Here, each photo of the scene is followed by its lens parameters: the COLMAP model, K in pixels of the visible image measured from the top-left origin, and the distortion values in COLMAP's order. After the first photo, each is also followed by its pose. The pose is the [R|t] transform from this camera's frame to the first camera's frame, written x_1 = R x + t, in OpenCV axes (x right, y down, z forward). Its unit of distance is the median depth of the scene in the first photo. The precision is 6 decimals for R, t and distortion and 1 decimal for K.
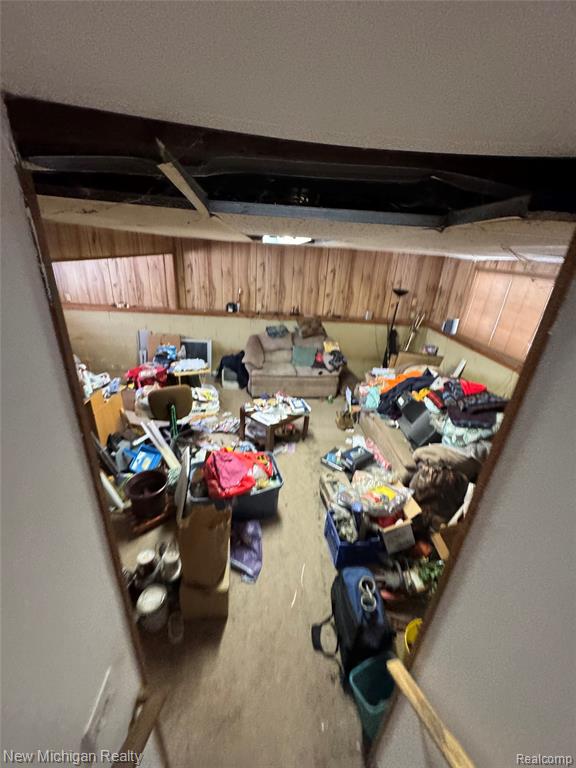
lens RADIAL K [[306.1, 0, 290.8], [0, 306.1, 383.2], [0, 0, 1]] dist [-0.000274, 0.000034]
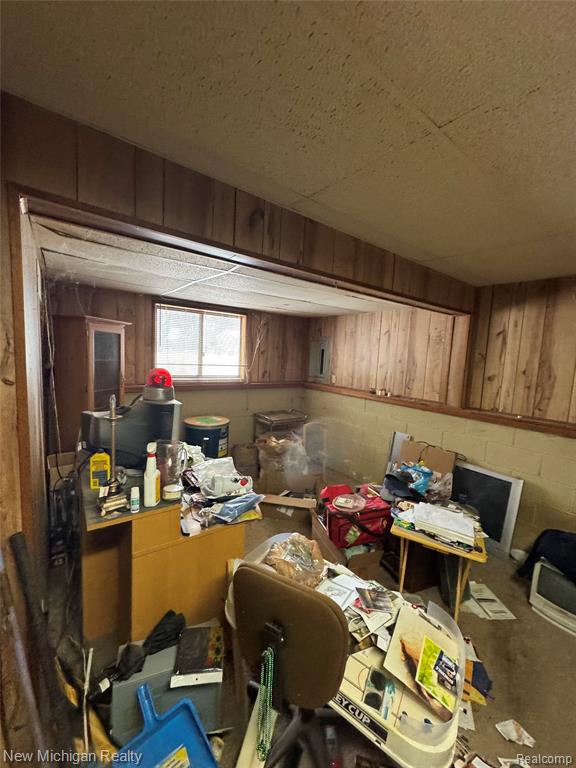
lens RADIAL K [[305.8, 0, 290.4], [0, 305.8, 382.3], [0, 0, 1]] dist [-0.000910, -0.000176]
pose [[0.556070, 0.046031, -0.829860, -0.104489], [-0.351234, 0.917942, -0.184437, -0.090039], [0.753273, 0.394035, 0.526608, 0.574288]]
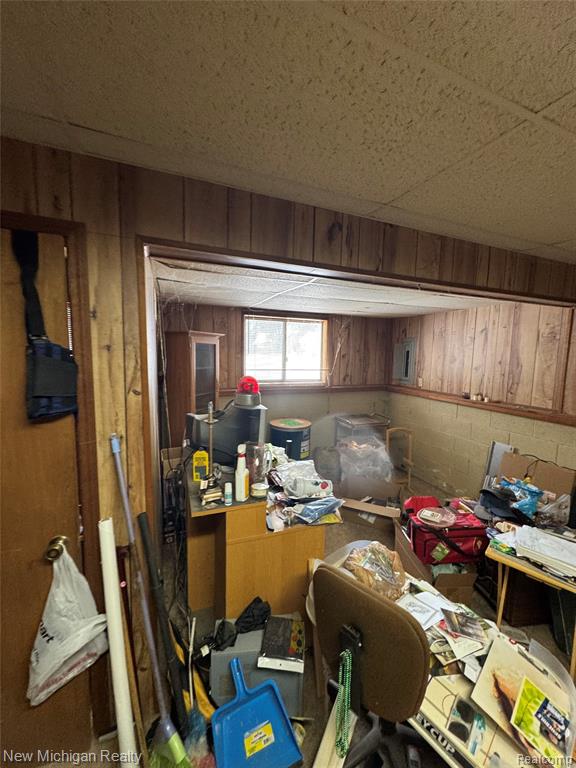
lens RADIAL K [[306.1, 0, 290.8], [0, 306.1, 383.2], [0, 0, 1]] dist [-0.000274, 0.000034]
pose [[0.319078, 0.043240, -0.946742, -0.092474], [-0.384446, 0.918982, -0.087597, -0.096502], [0.866251, 0.391922, 0.309850, 0.568839]]
